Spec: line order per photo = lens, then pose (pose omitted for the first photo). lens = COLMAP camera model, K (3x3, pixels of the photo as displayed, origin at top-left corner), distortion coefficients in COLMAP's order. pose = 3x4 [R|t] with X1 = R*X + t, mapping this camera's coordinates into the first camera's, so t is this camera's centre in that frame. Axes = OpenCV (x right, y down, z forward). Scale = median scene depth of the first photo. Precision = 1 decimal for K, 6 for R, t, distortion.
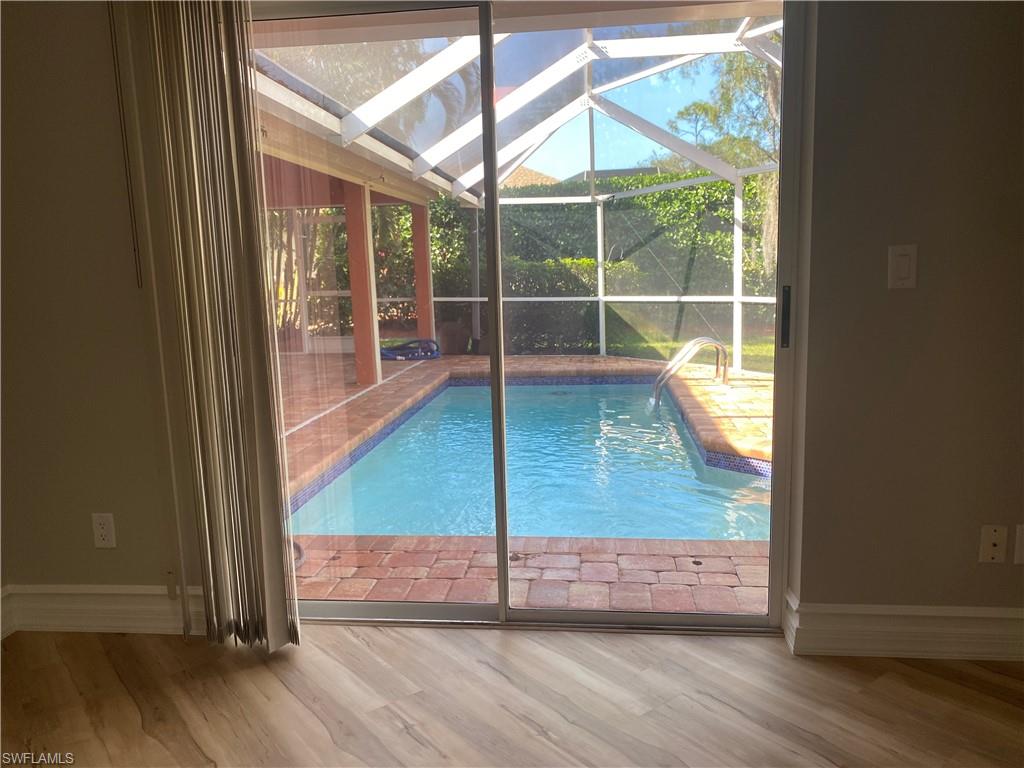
lens RADIAL K [[767.1, 0, 500.9], [0, 767.1, 387.5], [0, 0, 1]] dist [0.220955, -0.310497]
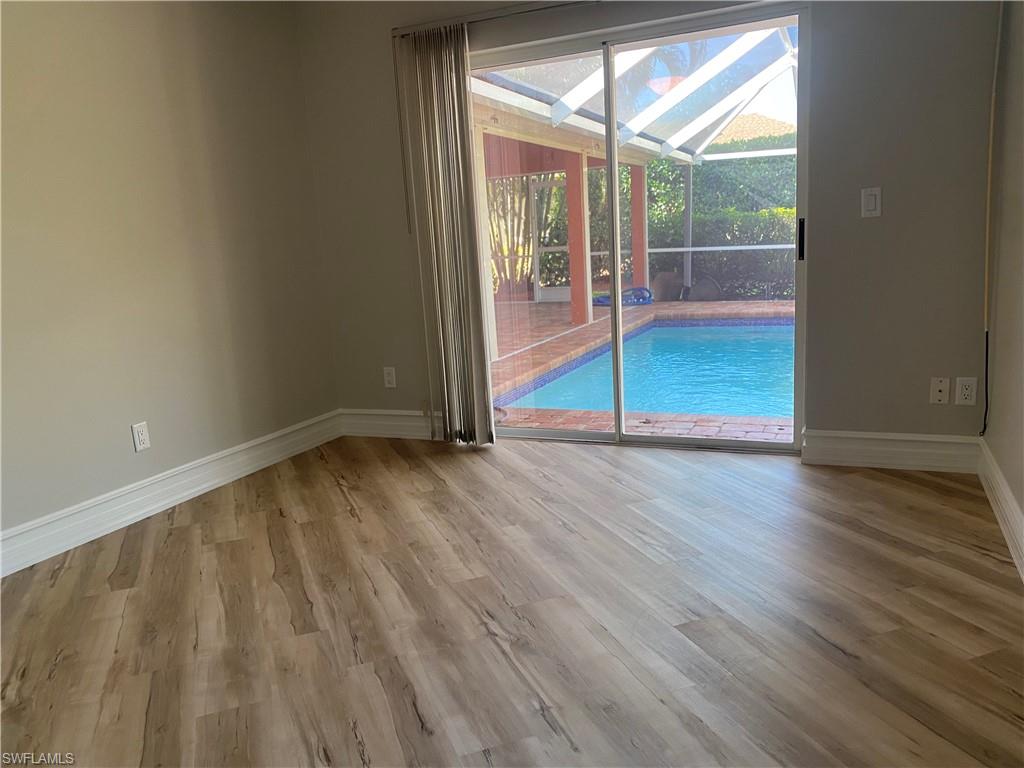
lens RADIAL K [[765.6, 0, 512.0], [0, 765.6, 384.0], [0, 0, 1]] dist [0.054435, -0.073744]
pose [[0.956973, 0.029379, -0.288686, 0.099016], [-0.015261, 0.998580, 0.051036, 0.044877], [0.289775, -0.044435, 0.956063, -0.216485]]
